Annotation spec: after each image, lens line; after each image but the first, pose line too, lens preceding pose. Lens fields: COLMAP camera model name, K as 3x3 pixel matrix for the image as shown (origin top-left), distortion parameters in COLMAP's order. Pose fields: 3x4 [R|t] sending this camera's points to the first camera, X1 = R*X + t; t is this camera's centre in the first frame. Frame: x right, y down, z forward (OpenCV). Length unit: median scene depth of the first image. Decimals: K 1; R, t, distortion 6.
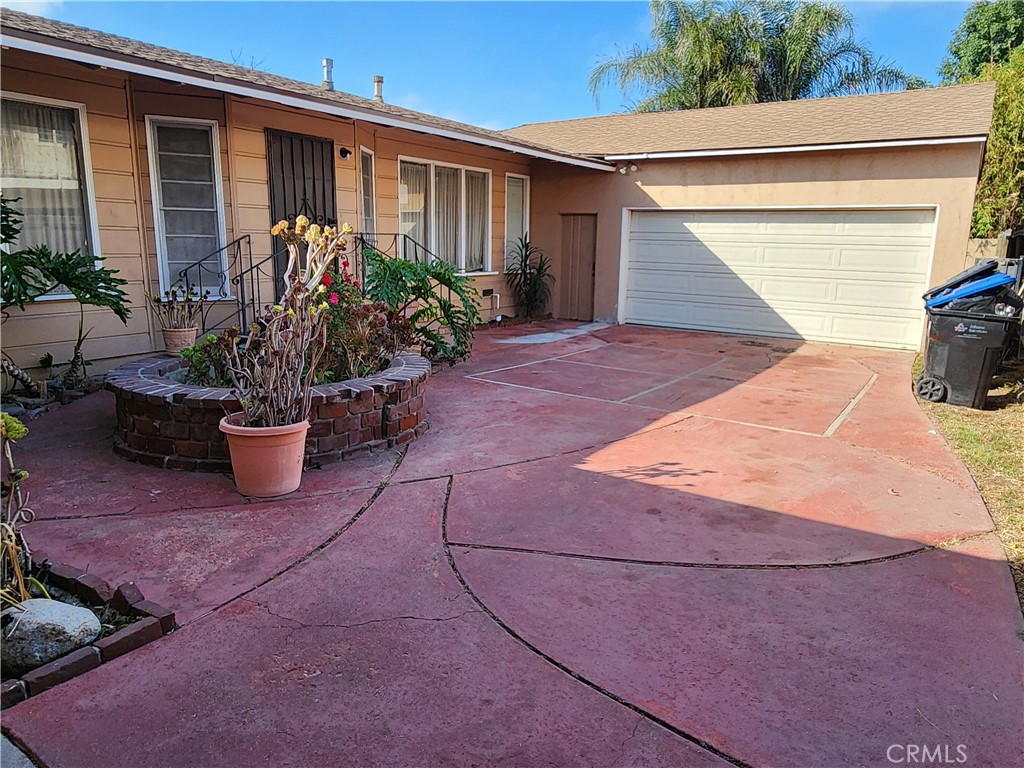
lens RADIAL K [[678.1, 0, 512.8], [0, 678.1, 383.7], [0, 0, 1]] dist [-0.003787, -0.002250]
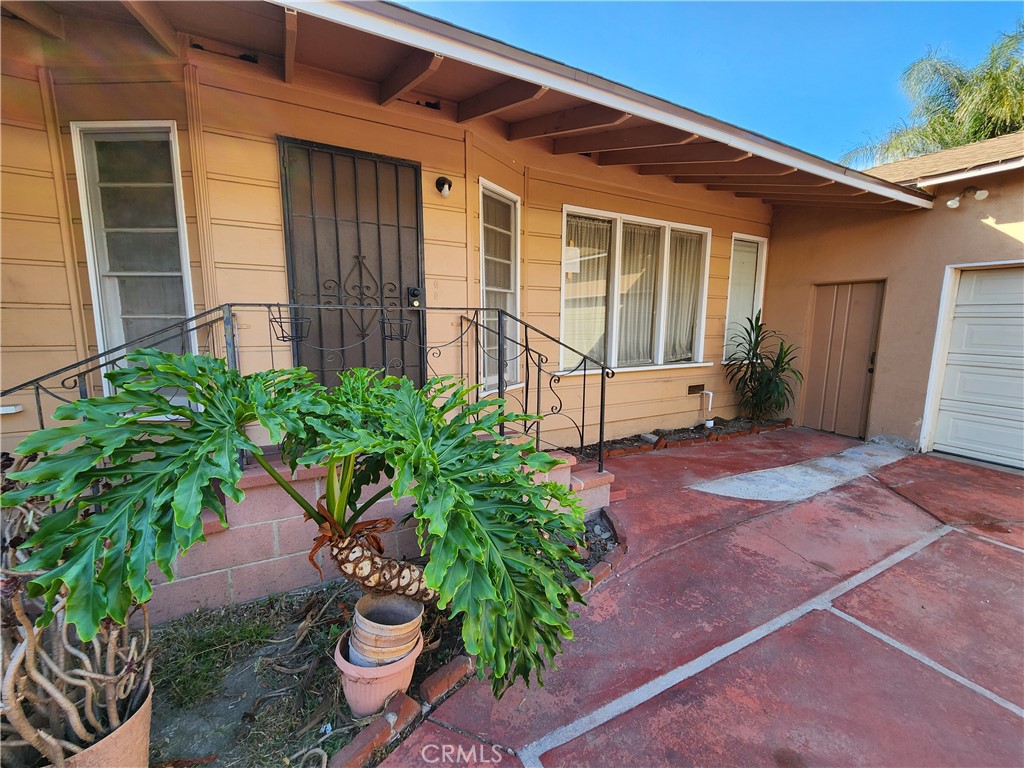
lens RADIAL K [[415.2, 0, 517.2], [0, 415.2, 382.9], [0, 0, 1]] dist [-0.001036, -0.000285]
pose [[0.882977, 0.057141, -0.465925, 0.002683], [-0.089250, 0.994894, -0.047124, -0.103398], [0.460853, 0.083193, 0.883568, 0.502316]]
